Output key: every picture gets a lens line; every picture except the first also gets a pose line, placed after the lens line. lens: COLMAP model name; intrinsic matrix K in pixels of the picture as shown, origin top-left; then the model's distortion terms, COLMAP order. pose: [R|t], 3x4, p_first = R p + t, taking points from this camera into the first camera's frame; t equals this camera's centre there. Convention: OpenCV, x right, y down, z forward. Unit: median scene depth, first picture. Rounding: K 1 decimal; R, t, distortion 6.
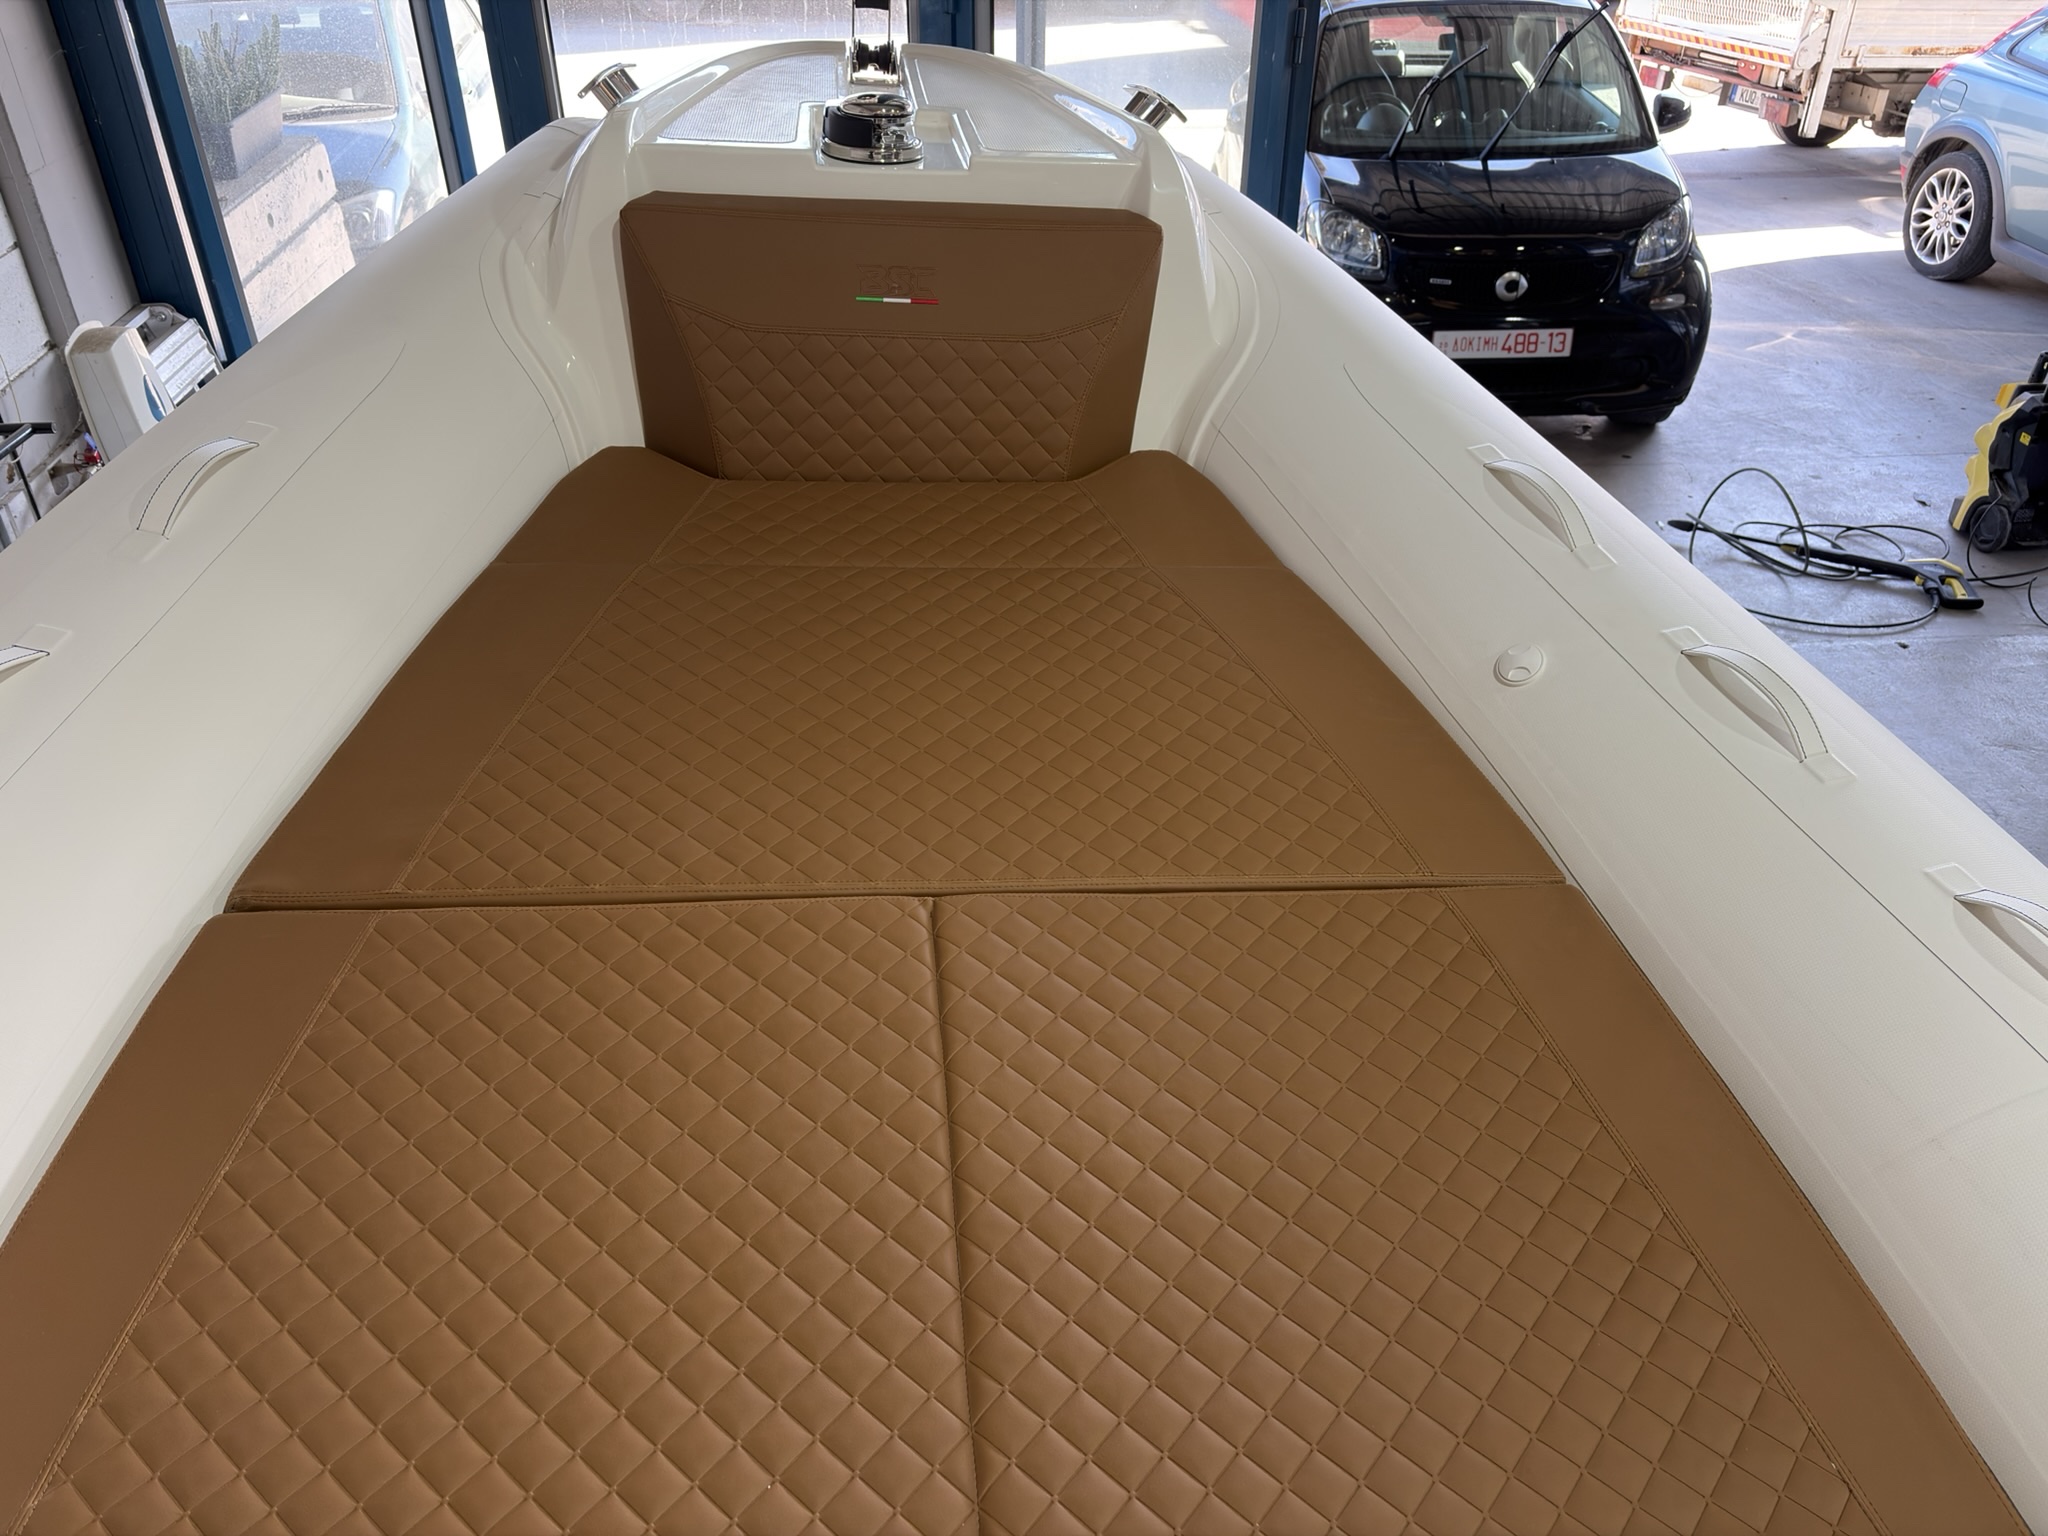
lens RADIAL K [[1574.0, 0, 1024.0], [0, 1574.0, 768.0], [0, 0, 1]] dist [0.076202, -0.064379]
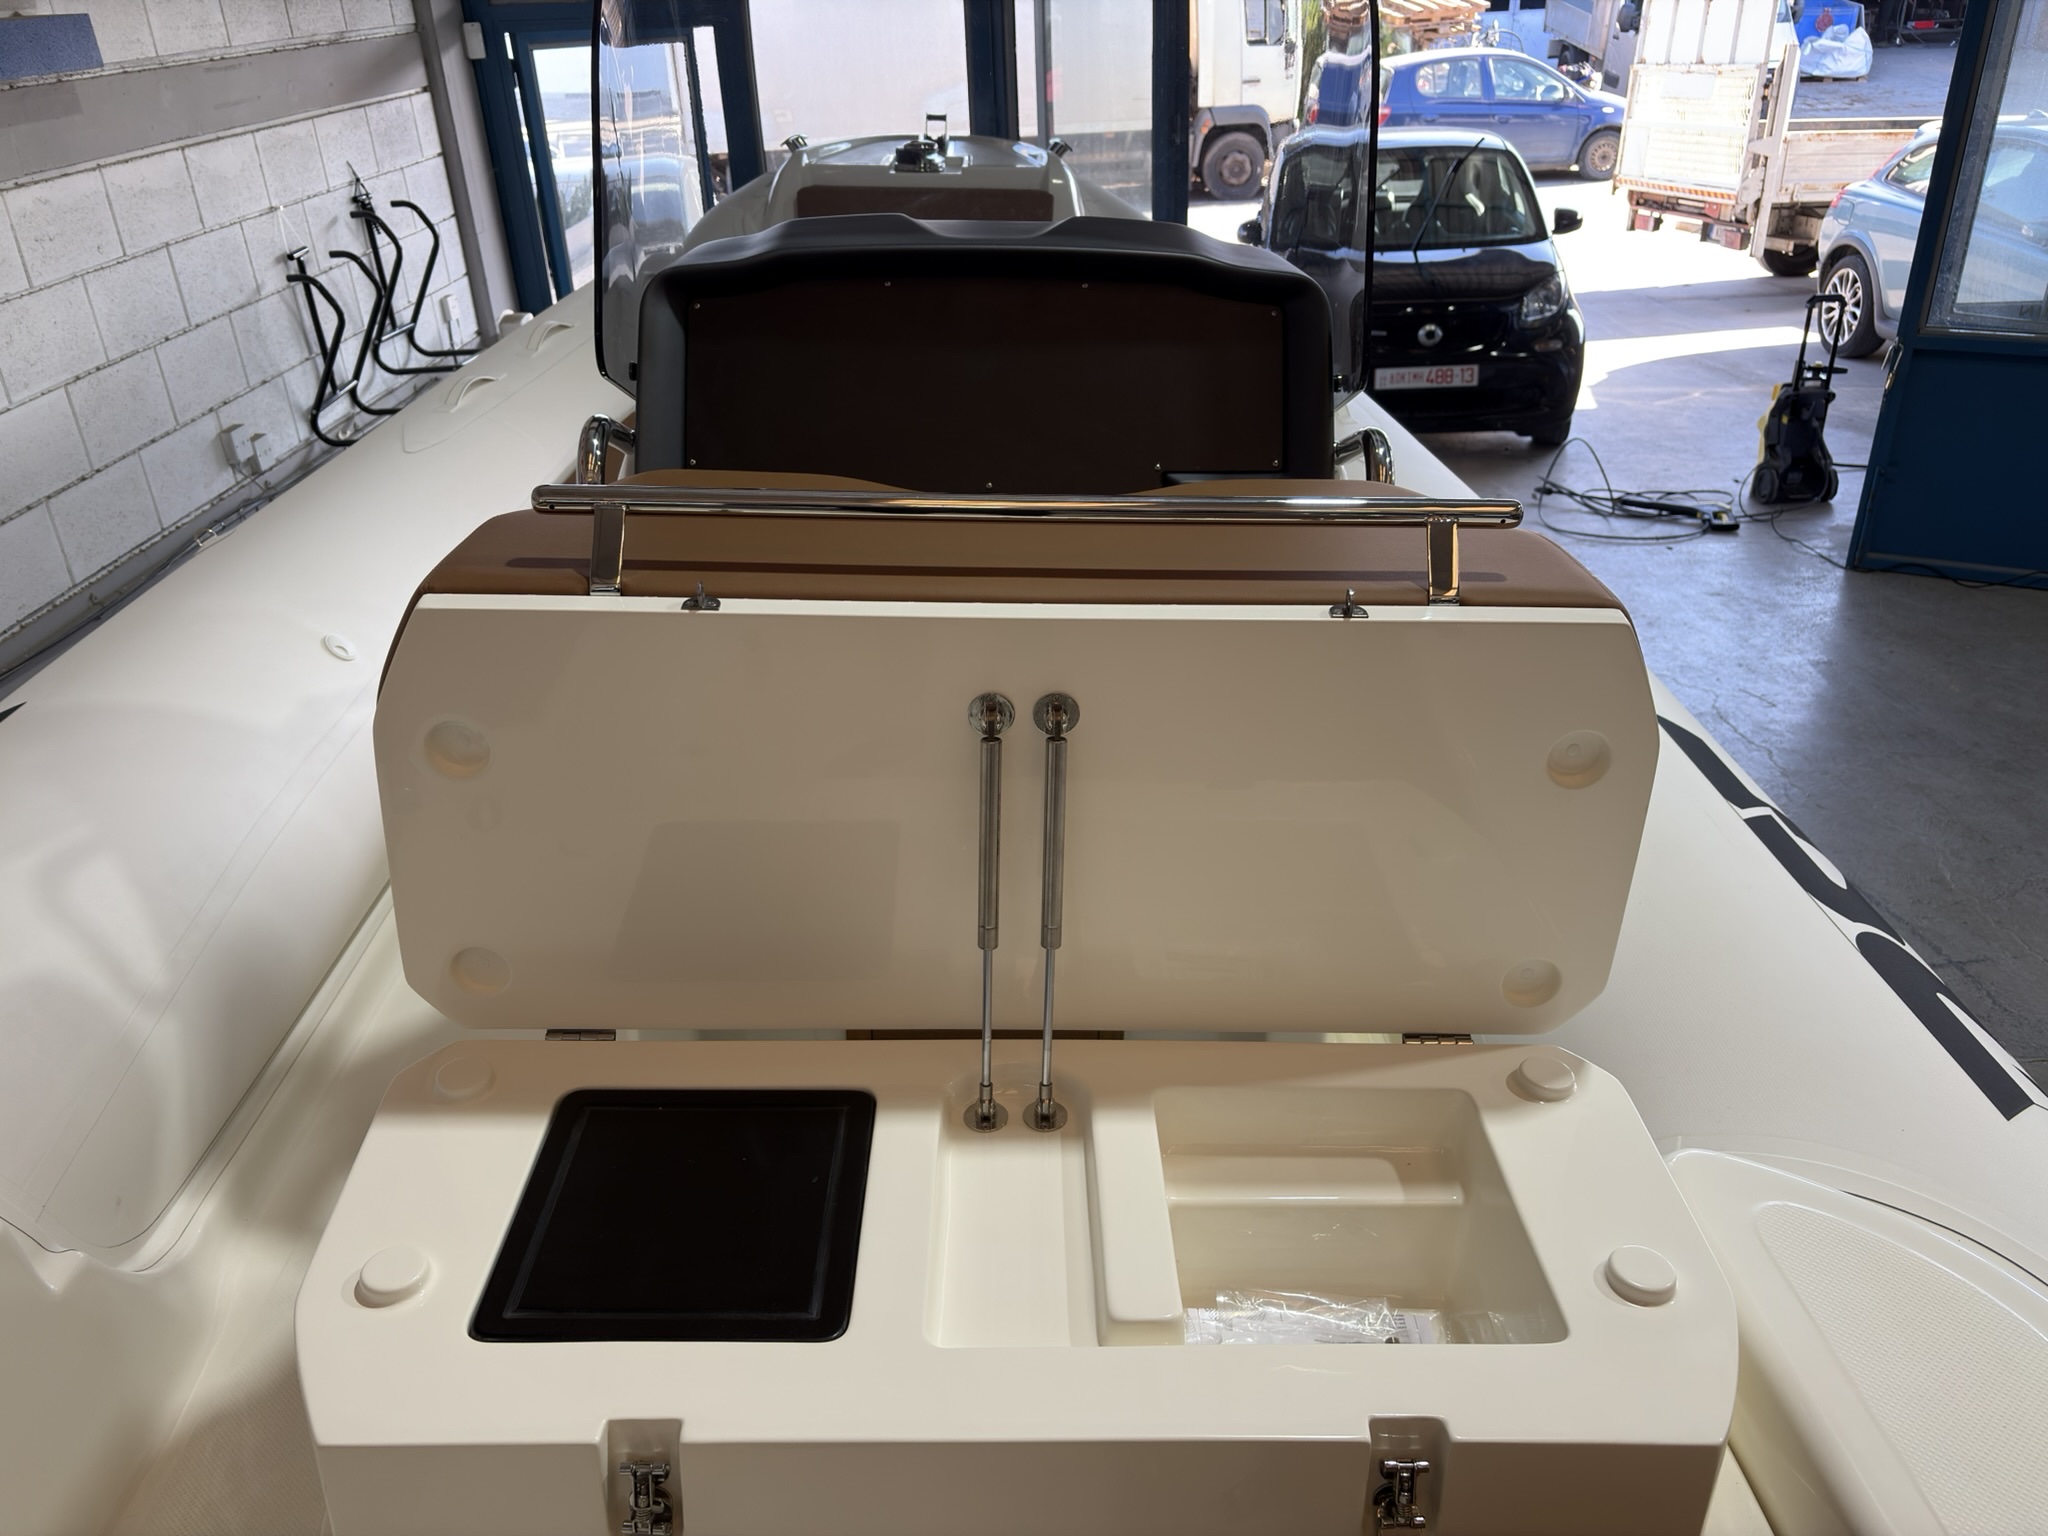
lens RADIAL K [[1546.8, 0, 1024.0], [0, 1546.8, 768.0], [0, 0, 1]] dist [-0.000646, 0.077673]
pose [[0.995360, 0.003035, -0.096168, 0.065344], [-0.013157, 0.994406, -0.104798, 0.164535], [0.095312, 0.105577, 0.989833, -0.246571]]
